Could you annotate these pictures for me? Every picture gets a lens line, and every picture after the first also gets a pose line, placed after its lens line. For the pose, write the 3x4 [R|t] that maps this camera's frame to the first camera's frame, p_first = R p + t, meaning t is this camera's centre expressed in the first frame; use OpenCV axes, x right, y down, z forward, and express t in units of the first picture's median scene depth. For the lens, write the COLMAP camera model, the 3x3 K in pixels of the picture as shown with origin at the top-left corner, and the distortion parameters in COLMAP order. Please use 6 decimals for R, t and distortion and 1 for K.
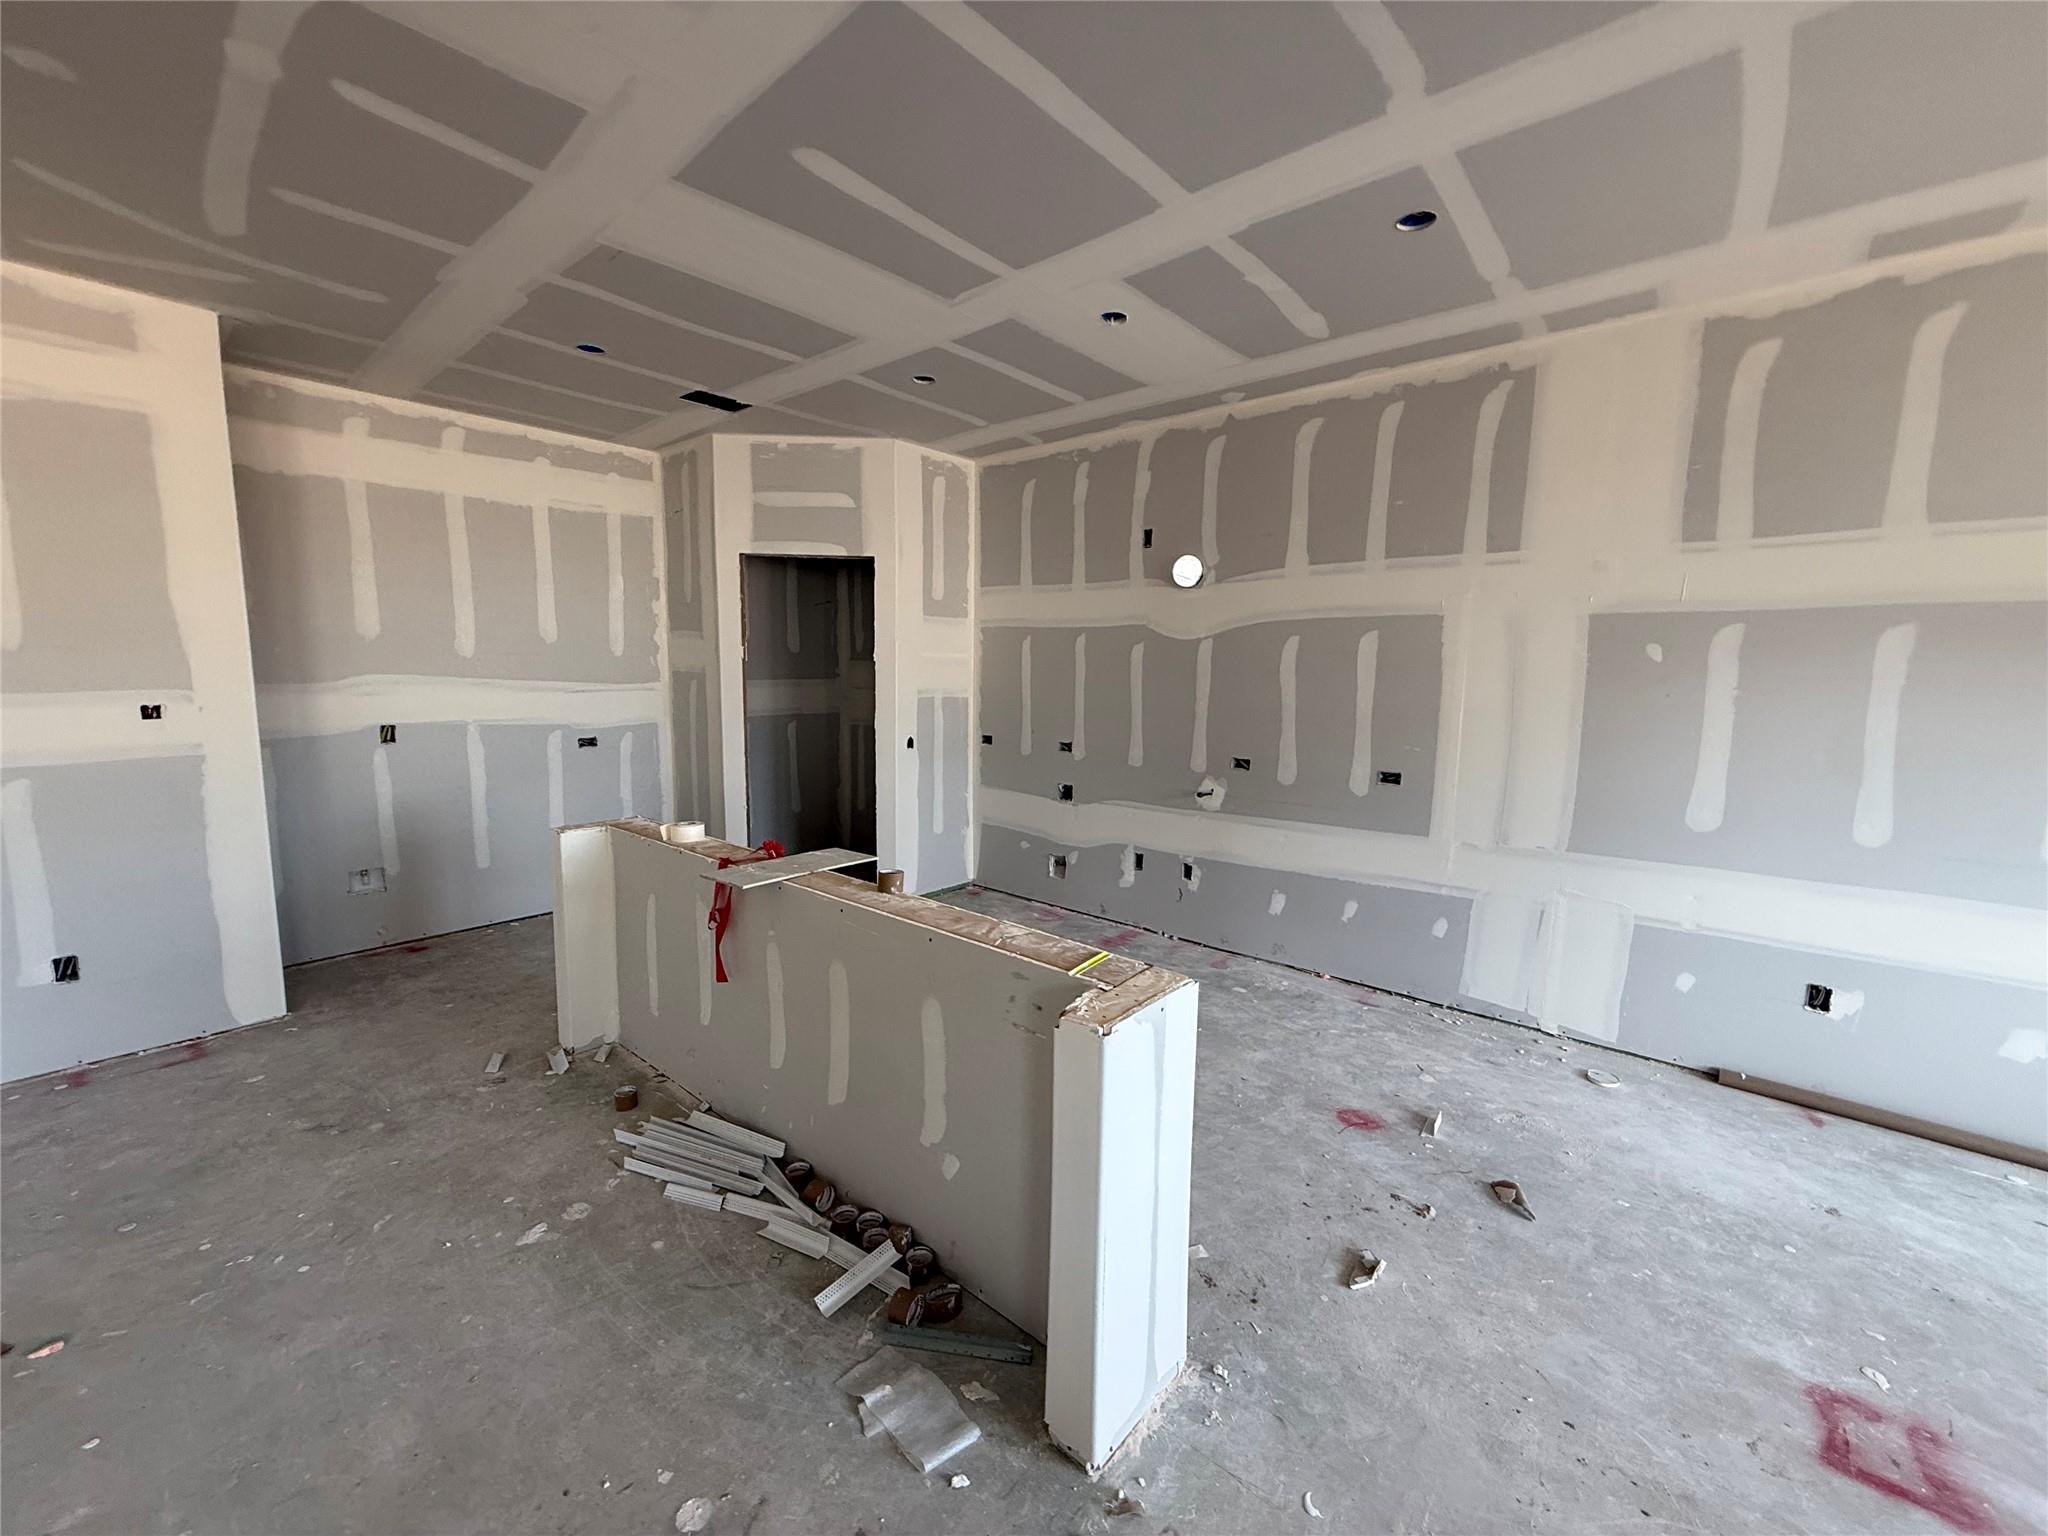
lens RADIAL K [[812.1, 0, 1016.7], [0, 812.1, 766.3], [0, 0, 1]] dist [0.000346, 0.000315]
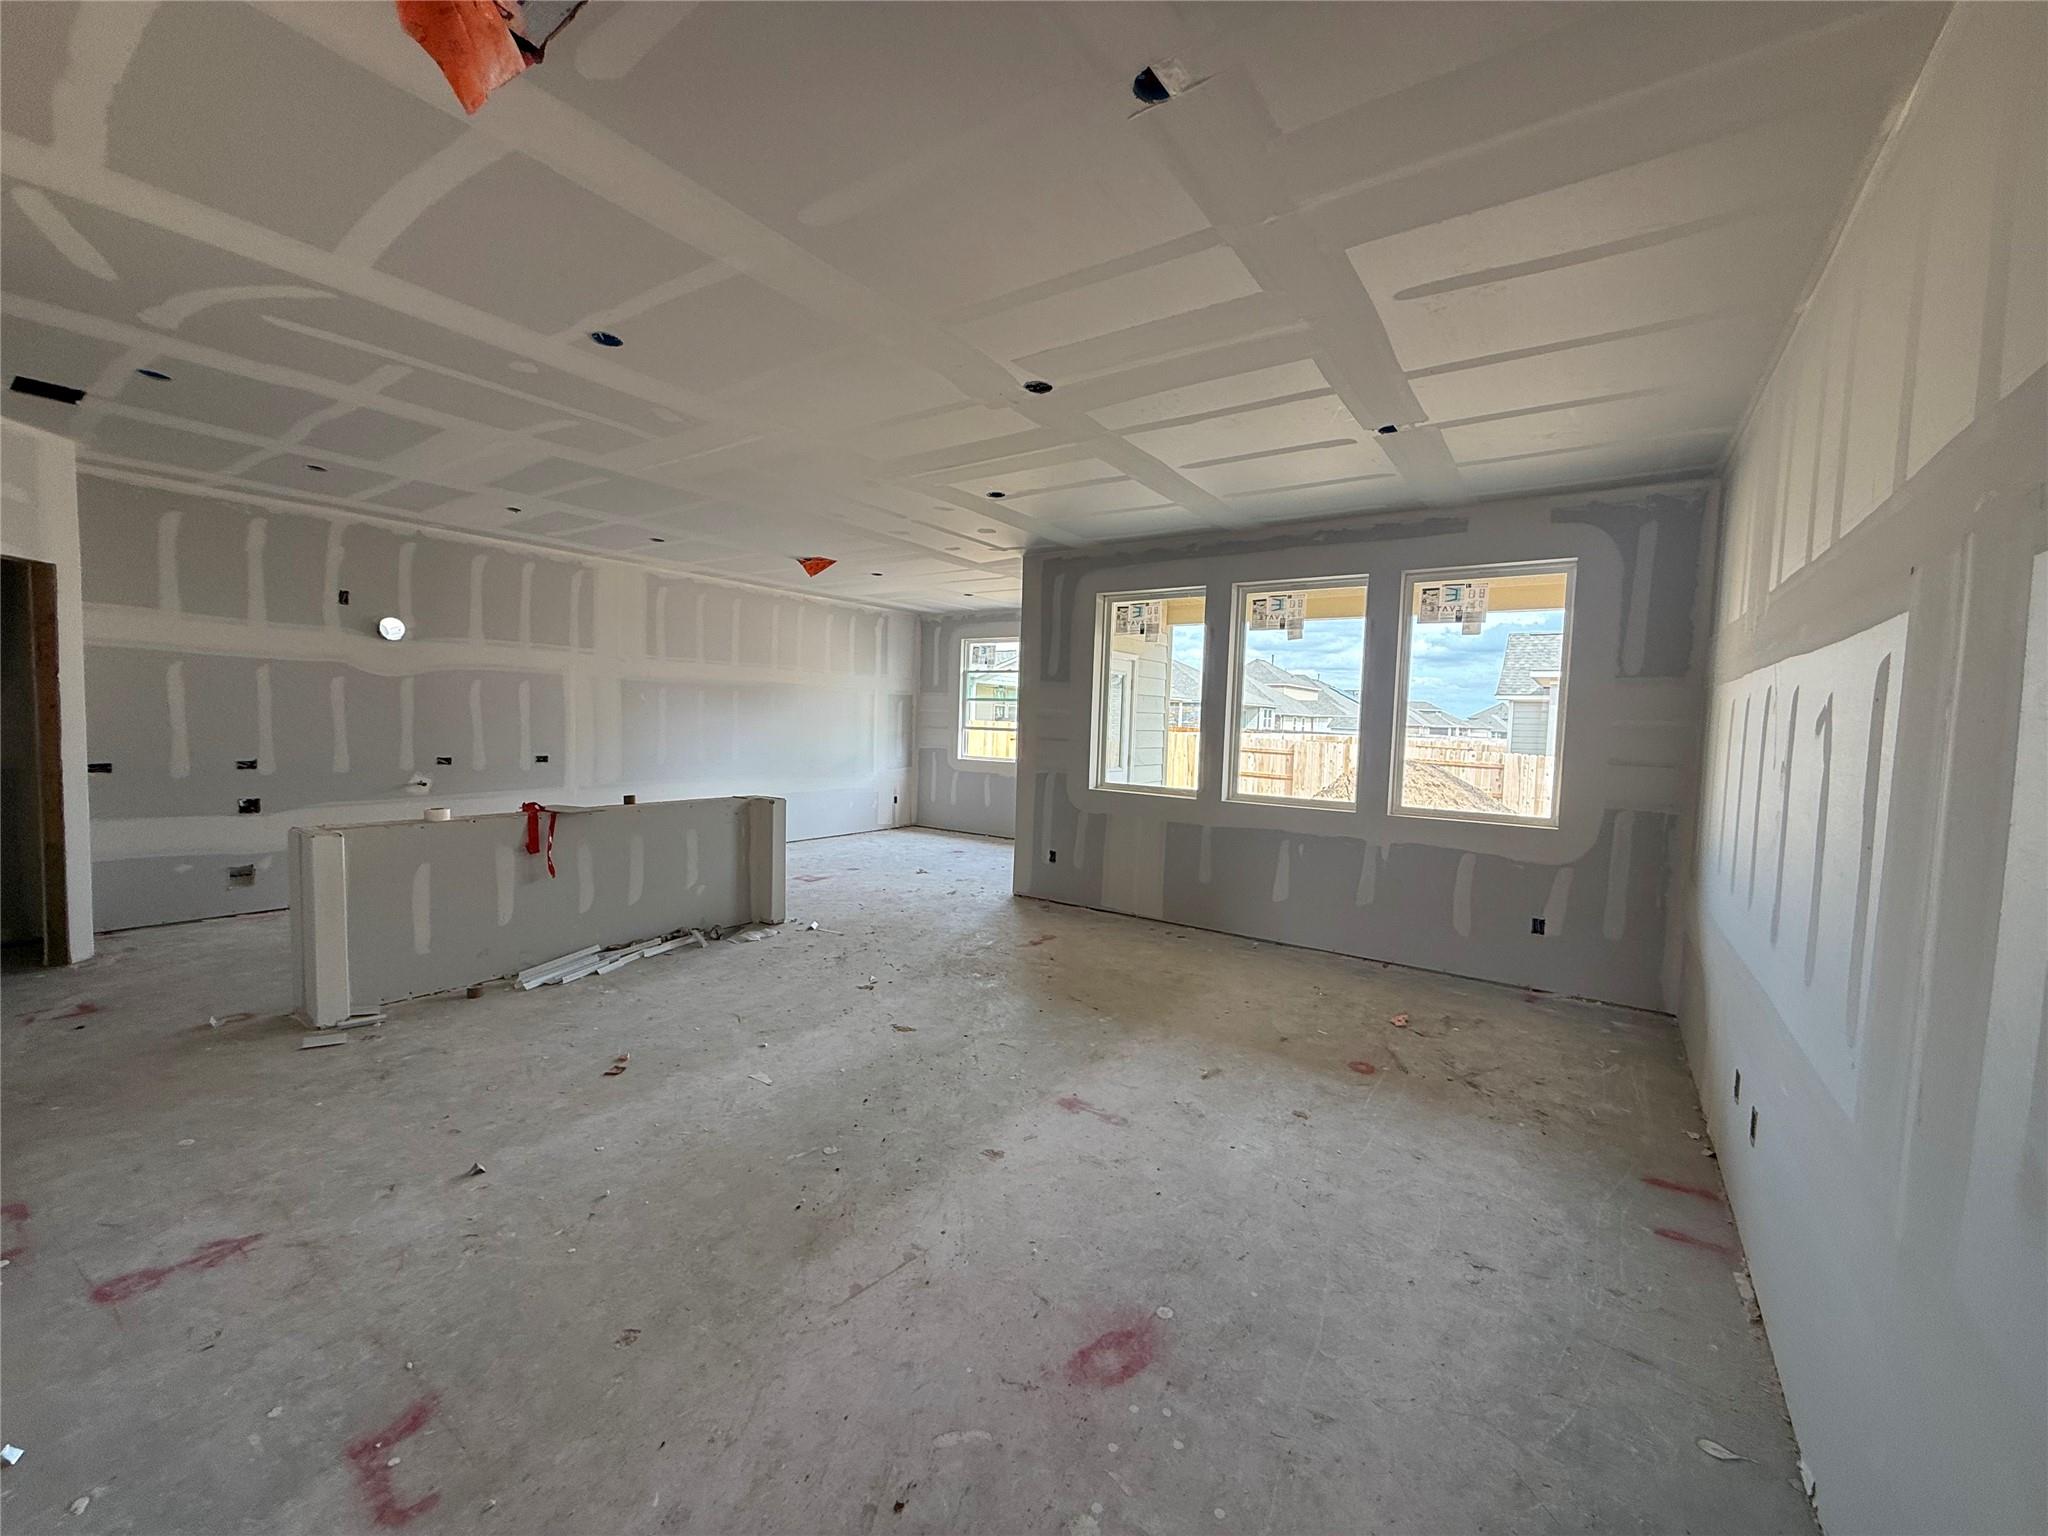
lens RADIAL K [[812.1, 0, 1016.7], [0, 812.1, 766.3], [0, 0, 1]] dist [0.000346, 0.000315]
pose [[-0.098719, -0.073033, 0.992432, -1.342617], [0.092192, 0.992343, 0.082197, -0.019328], [-0.990836, 0.099609, -0.091230, 0.076119]]
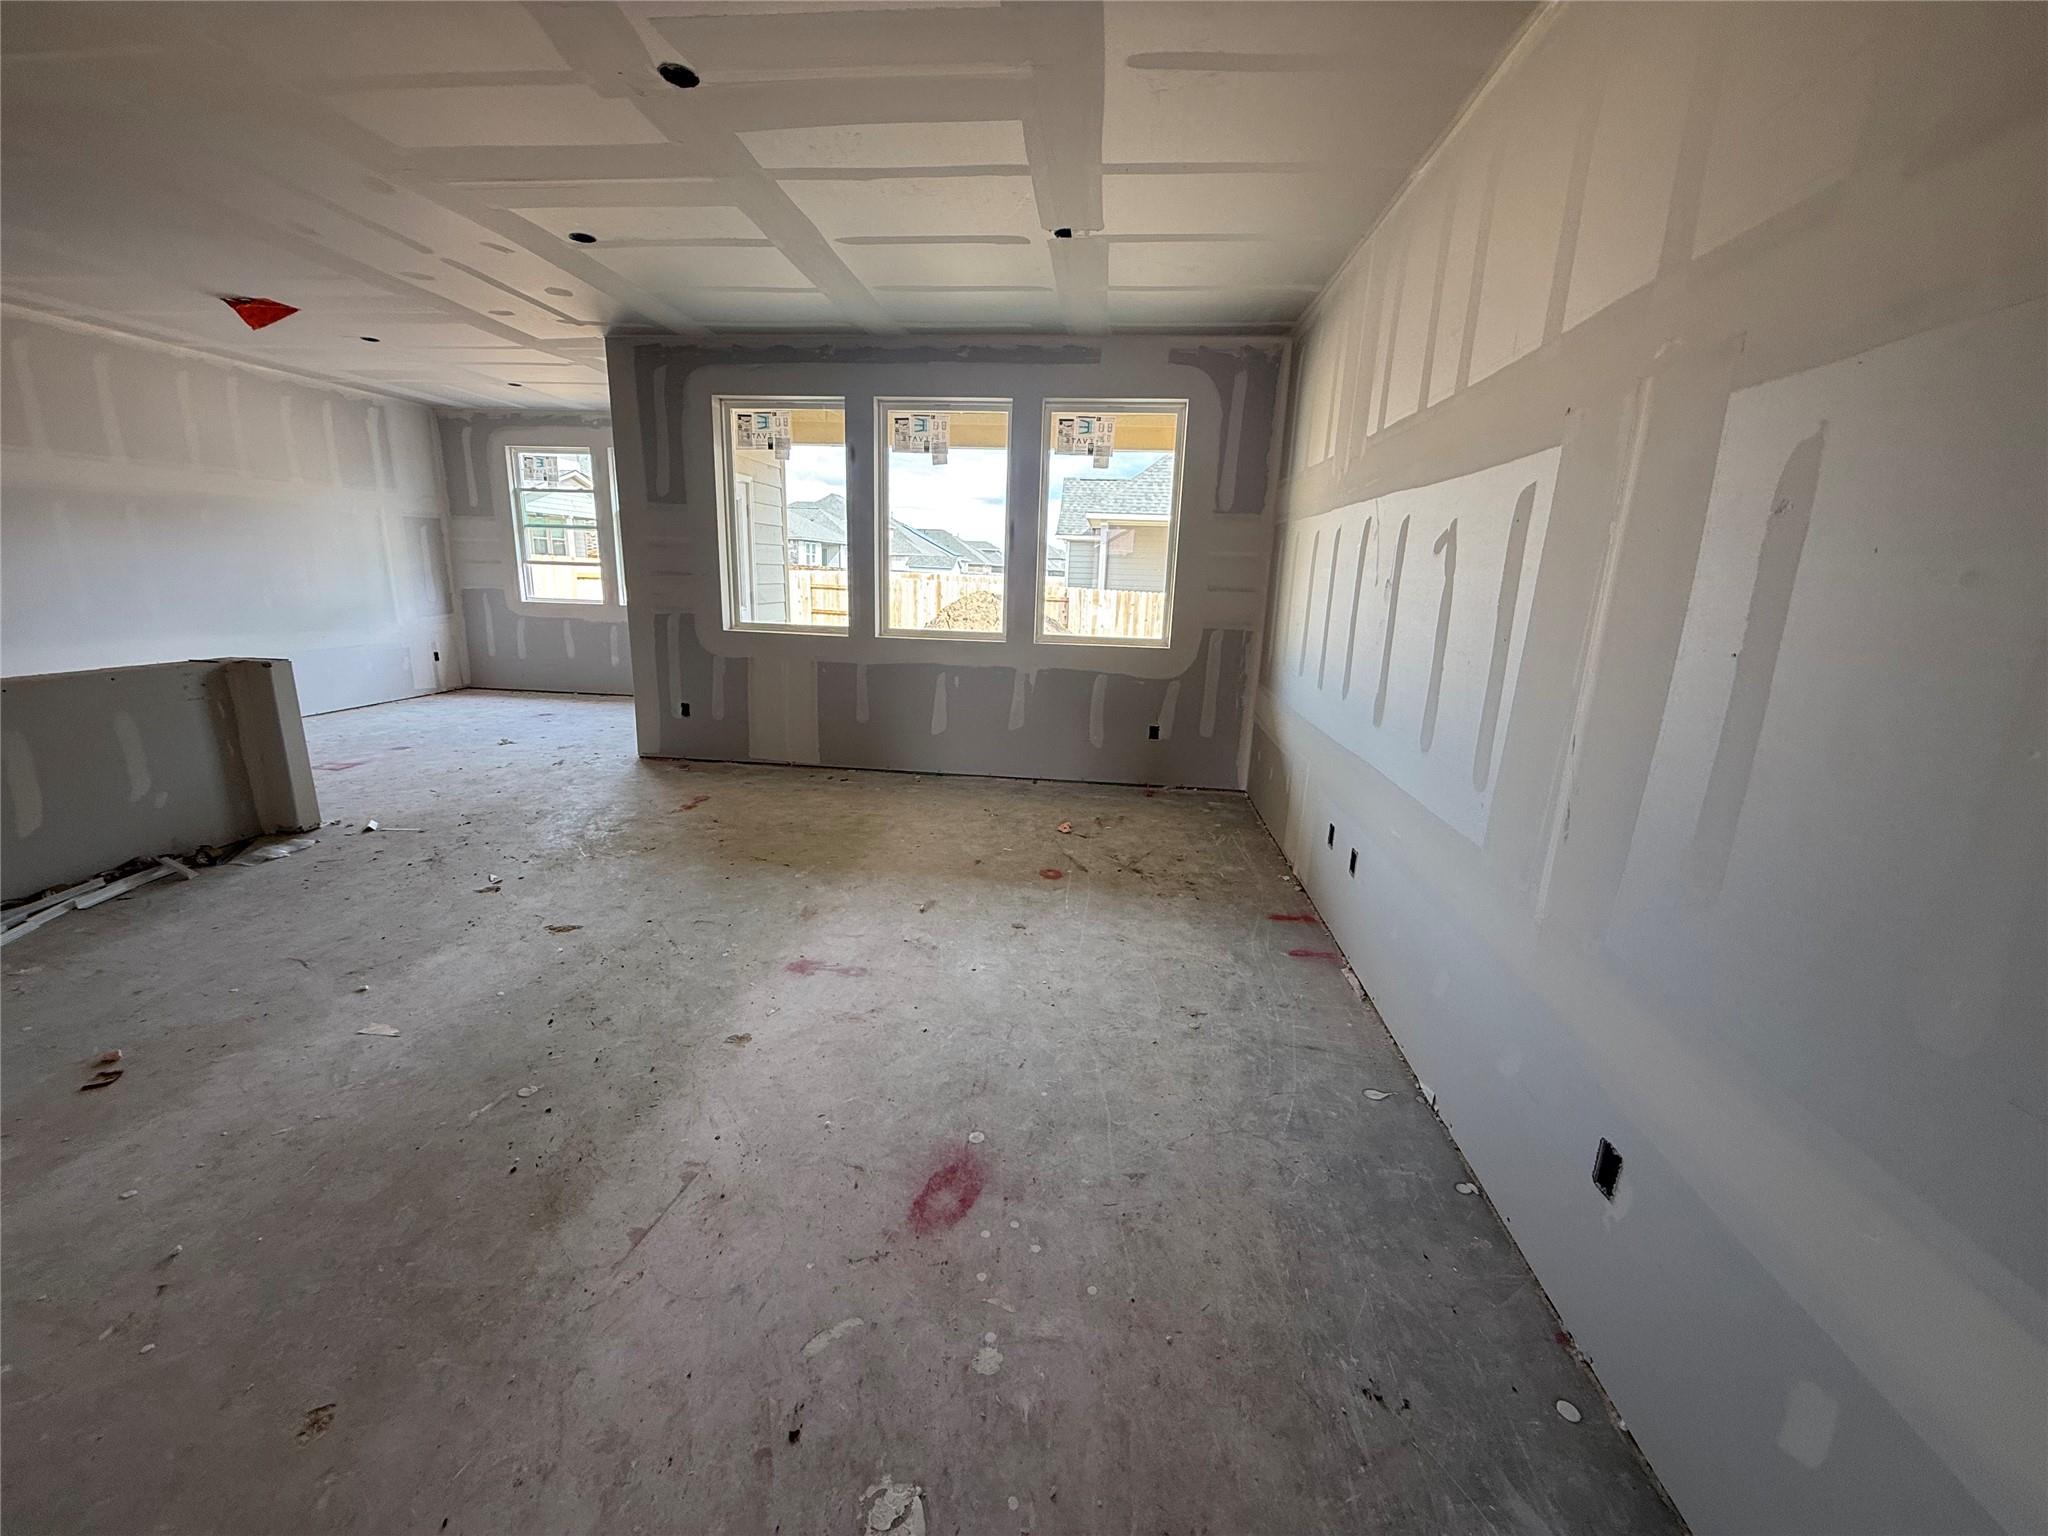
lens RADIAL K [[812.1, 0, 1016.7], [0, 812.1, 766.3], [0, 0, 1]] dist [0.000346, 0.000315]
pose [[-0.567436, -0.220701, 0.793289, -1.247113], [0.065232, 0.948334, 0.310496, -0.012744], [-0.820830, 0.227934, -0.523722, 0.165667]]
